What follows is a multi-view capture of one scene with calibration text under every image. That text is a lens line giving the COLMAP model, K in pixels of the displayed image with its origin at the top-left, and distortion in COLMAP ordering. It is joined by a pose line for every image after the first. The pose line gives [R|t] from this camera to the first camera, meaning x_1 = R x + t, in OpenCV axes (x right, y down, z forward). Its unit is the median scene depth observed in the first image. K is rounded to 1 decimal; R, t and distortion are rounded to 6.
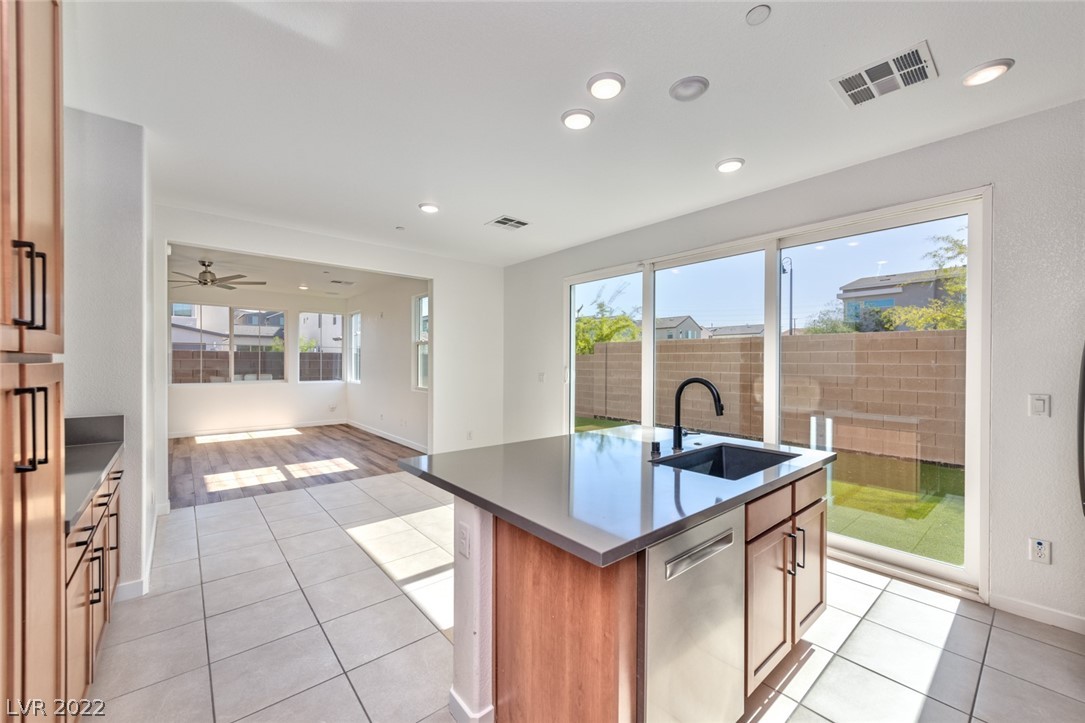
lens RADIAL K [[431.1, 0, 543.8], [0, 431.1, 362.3], [0, 0, 1]] dist [0.010338, -0.000438]
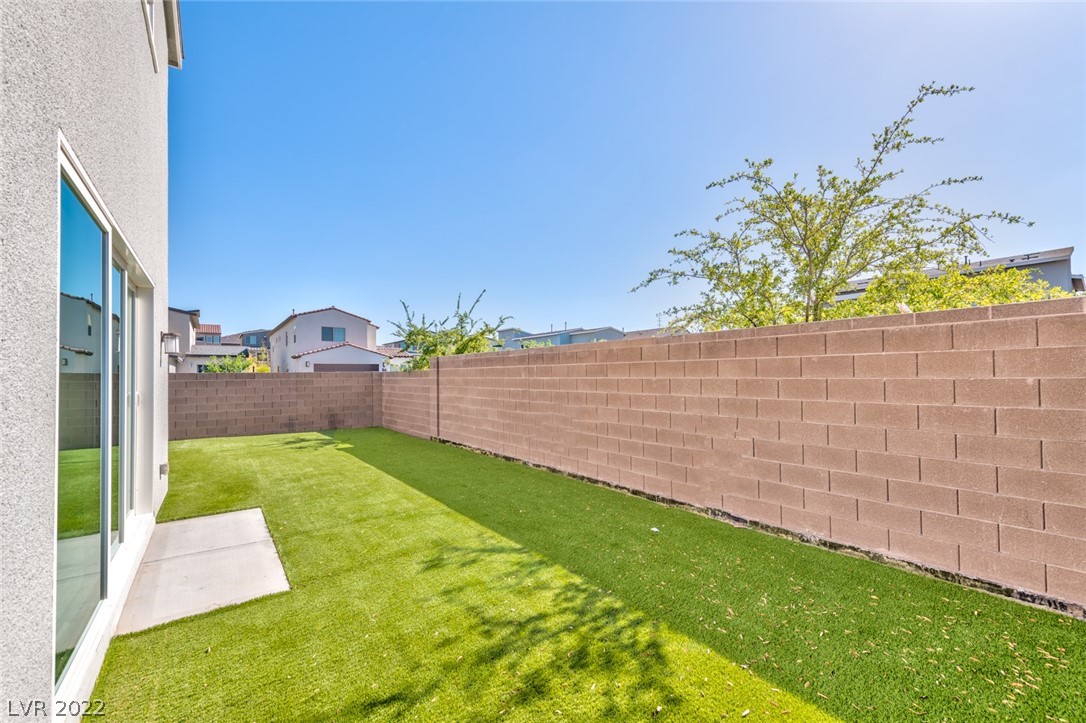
lens RADIAL K [[431.5, 0, 543.0], [0, 431.5, 371.1], [0, 0, 1]] dist [0.010338, -0.000438]
pose [[0.998811, -0.011175, -0.047451, 0.459194], [0.010379, 0.999802, -0.017002, 0.002468], [0.047632, 0.016489, 0.998729, 0.105614]]
